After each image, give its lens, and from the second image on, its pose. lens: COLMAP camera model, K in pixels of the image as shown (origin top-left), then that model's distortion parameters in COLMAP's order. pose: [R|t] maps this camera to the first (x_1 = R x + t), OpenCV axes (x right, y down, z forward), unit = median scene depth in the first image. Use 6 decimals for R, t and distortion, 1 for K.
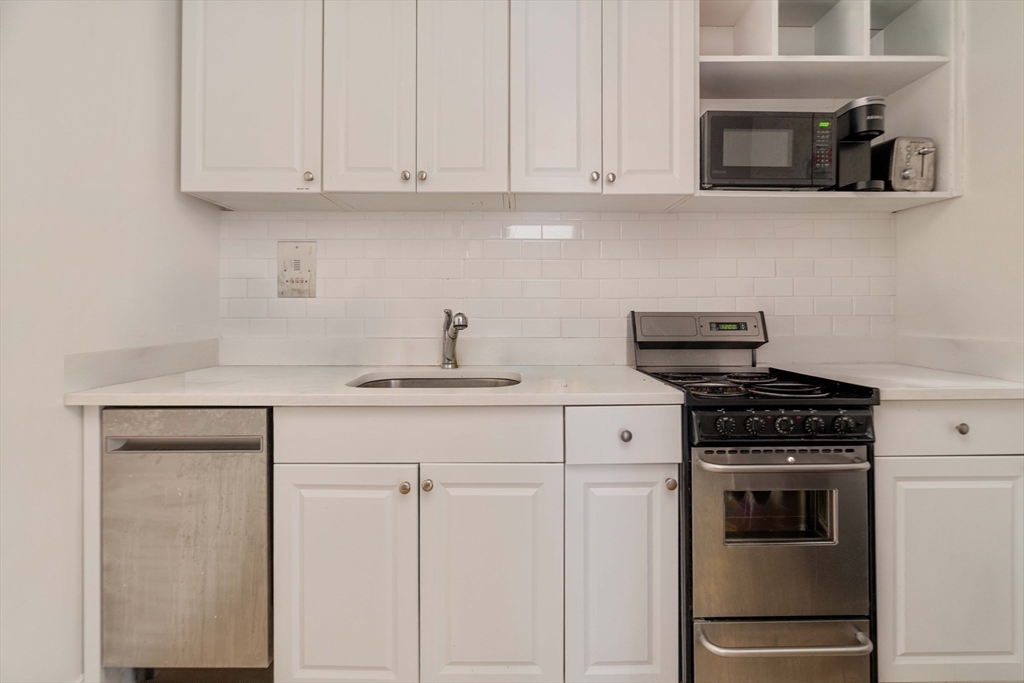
lens RADIAL K [[478.4, 0, 510.6], [0, 478.4, 340.7], [0, 0, 1]] dist [-0.000770, -0.000347]
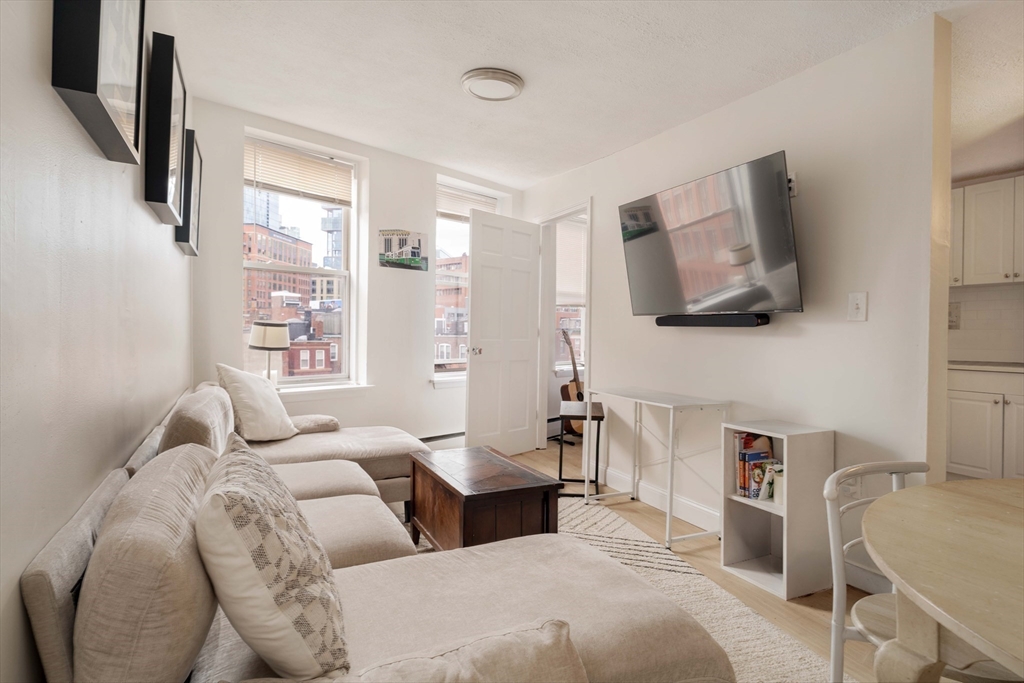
lens RADIAL K [[530.7, 0, 510.9], [0, 530.7, 340.3], [0, 0, 1]] dist [0.003481, 0.000615]
pose [[0.445105, 0.001610, -0.895477, 1.222358], [-0.015467, 0.999863, -0.005891, 0.017340], [0.895345, 0.016473, 0.445069, -2.736225]]
